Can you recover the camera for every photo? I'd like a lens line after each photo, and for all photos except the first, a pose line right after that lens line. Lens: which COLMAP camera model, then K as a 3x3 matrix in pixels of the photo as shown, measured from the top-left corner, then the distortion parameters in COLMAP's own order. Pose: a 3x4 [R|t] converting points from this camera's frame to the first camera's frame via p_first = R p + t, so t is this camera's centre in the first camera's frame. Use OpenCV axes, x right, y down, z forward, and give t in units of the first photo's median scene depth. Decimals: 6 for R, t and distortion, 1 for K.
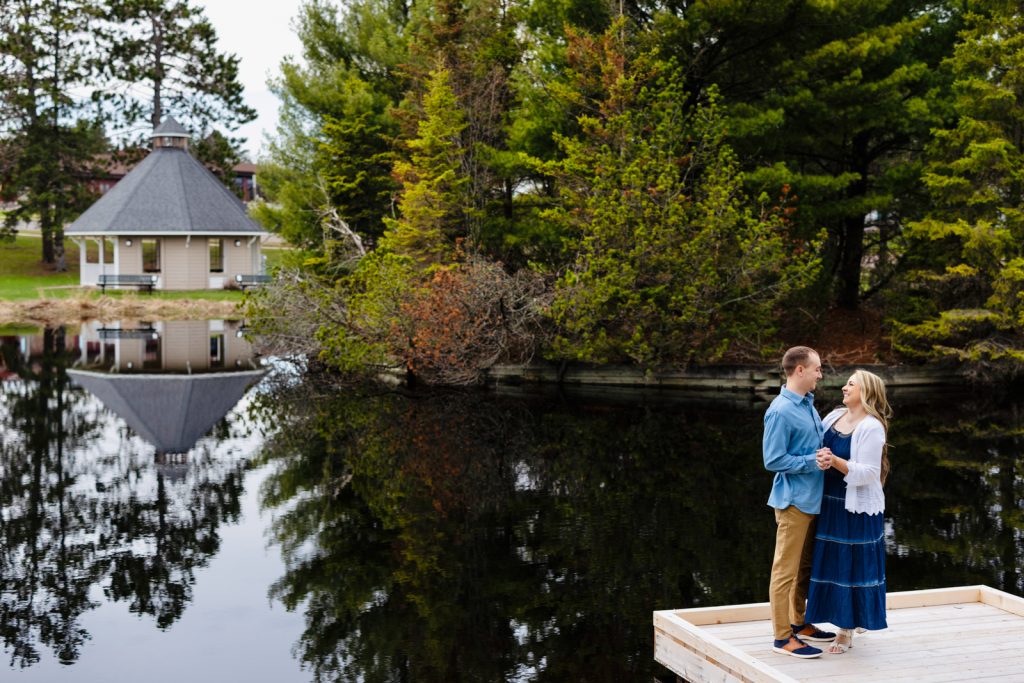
lens RADIAL K [[1504.6, 0, 512.4], [0, 1504.6, 325.5], [0, 0, 1]] dist [0.018099, -0.082776]
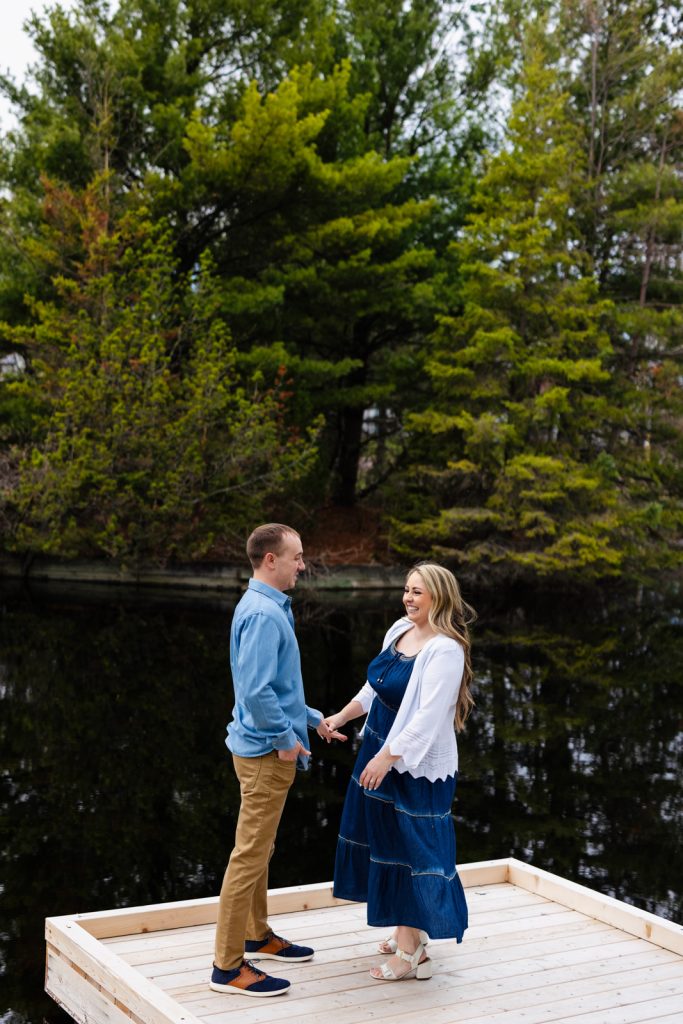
lens RADIAL K [[1504.6, 0, 341.5], [0, 1504.6, 512.0], [0, 0, 1]] dist [0.018099, -0.082776]
pose [[0.976033, 0.029651, 0.215594, 0.022815], [-0.027815, 0.999546, -0.011544, 0.004625], [-0.215838, 0.005270, 0.976415, 0.101303]]
